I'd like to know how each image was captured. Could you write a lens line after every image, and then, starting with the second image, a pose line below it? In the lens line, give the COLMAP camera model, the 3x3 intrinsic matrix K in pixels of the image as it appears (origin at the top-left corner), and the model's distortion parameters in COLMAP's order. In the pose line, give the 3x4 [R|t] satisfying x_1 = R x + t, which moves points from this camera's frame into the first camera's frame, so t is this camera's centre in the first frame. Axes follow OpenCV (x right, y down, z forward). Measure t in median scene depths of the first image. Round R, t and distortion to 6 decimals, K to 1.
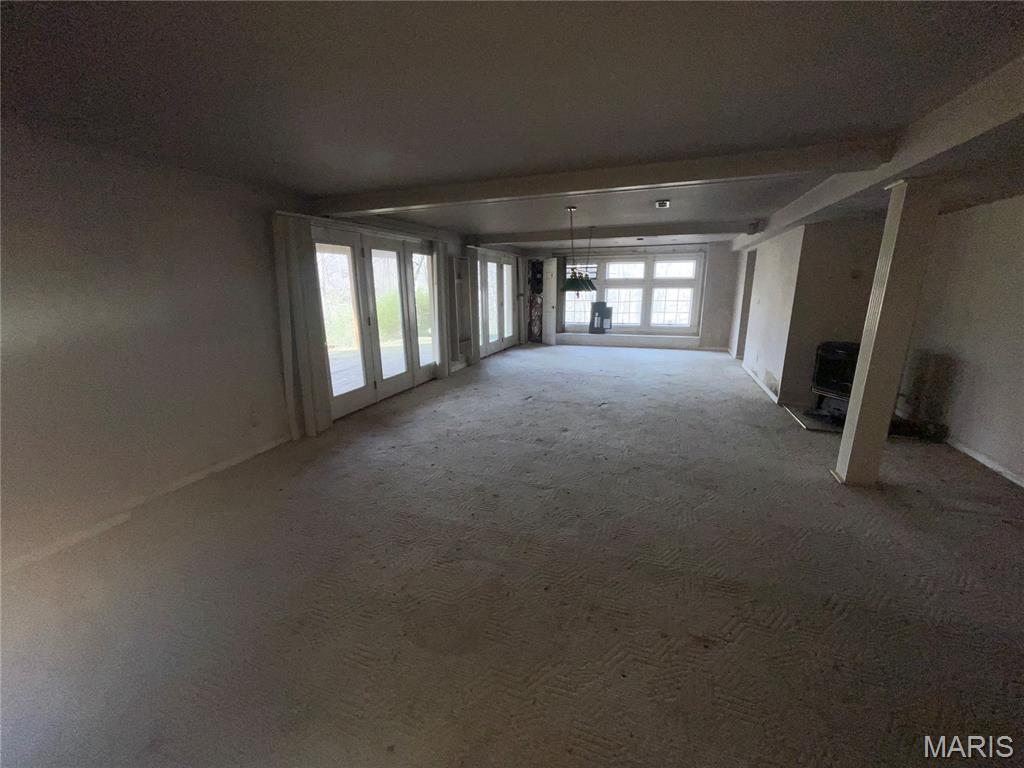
lens RADIAL K [[410.0, 0, 512.6], [0, 410.0, 381.8], [0, 0, 1]] dist [0.010812, -0.001379]
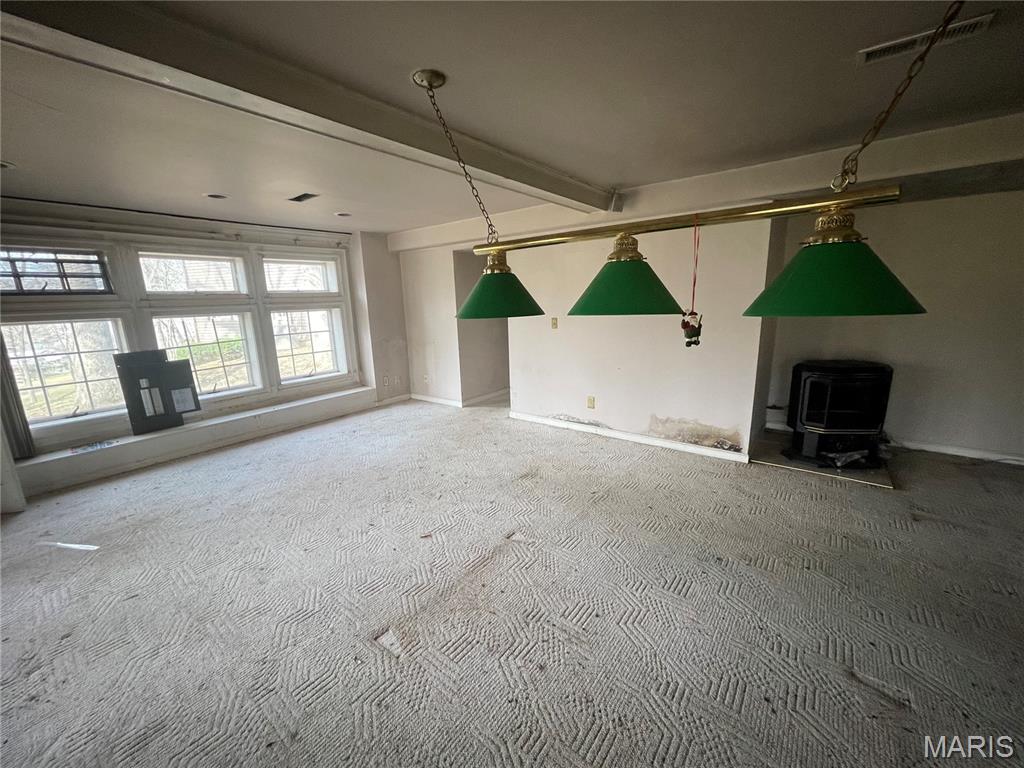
lens RADIAL K [[410.0, 0, 506.9], [0, 410.0, 389.6], [0, 0, 1]] dist [0.010812, -0.001379]
pose [[0.319878, -0.205763, 0.924846, -0.049843], [0.245460, 0.960803, 0.128865, -0.127352], [-0.915111, 0.185792, 0.357846, 0.558907]]
